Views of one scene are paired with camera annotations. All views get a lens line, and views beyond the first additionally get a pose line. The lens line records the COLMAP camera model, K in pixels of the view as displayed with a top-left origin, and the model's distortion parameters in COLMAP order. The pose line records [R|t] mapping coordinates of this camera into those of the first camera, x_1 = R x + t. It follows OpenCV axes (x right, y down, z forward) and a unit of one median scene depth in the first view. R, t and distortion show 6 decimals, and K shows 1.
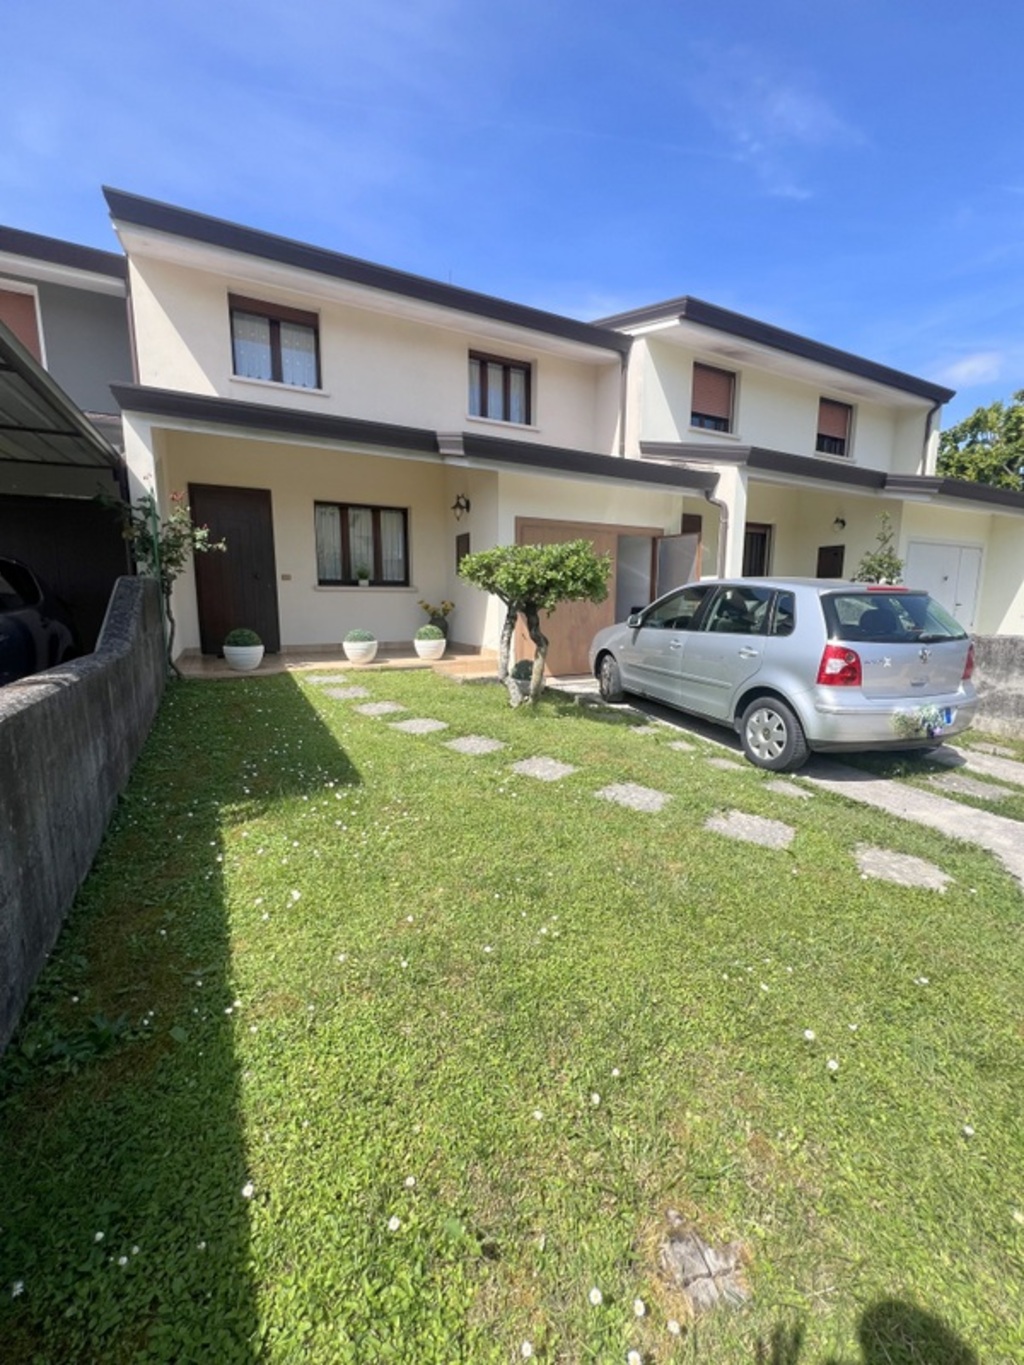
lens RADIAL K [[543.2, 0, 520.1], [0, 543.2, 682.5], [0, 0, 1]] dist [-0.000896, -0.000104]
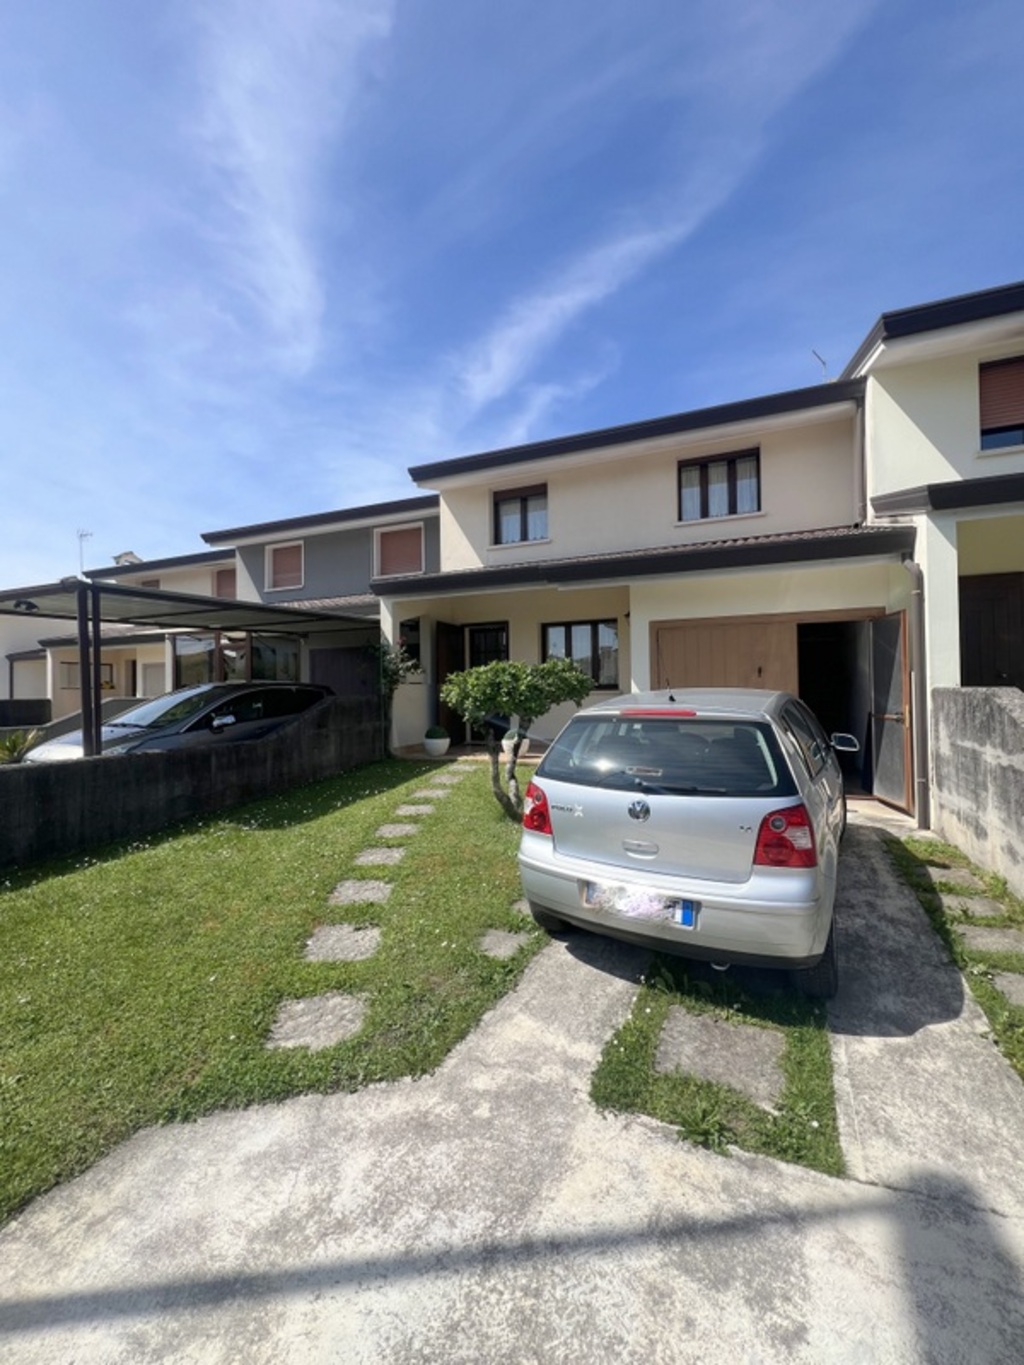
lens RADIAL K [[543.2, 0, 520.7], [0, 543.2, 685.8], [0, 0, 1]] dist [-0.000896, -0.000104]
pose [[0.643885, -0.019404, -0.764876, 0.602442], [-0.096578, 0.989621, -0.106407, -0.061169], [0.759002, 0.142384, 0.635328, 0.209870]]
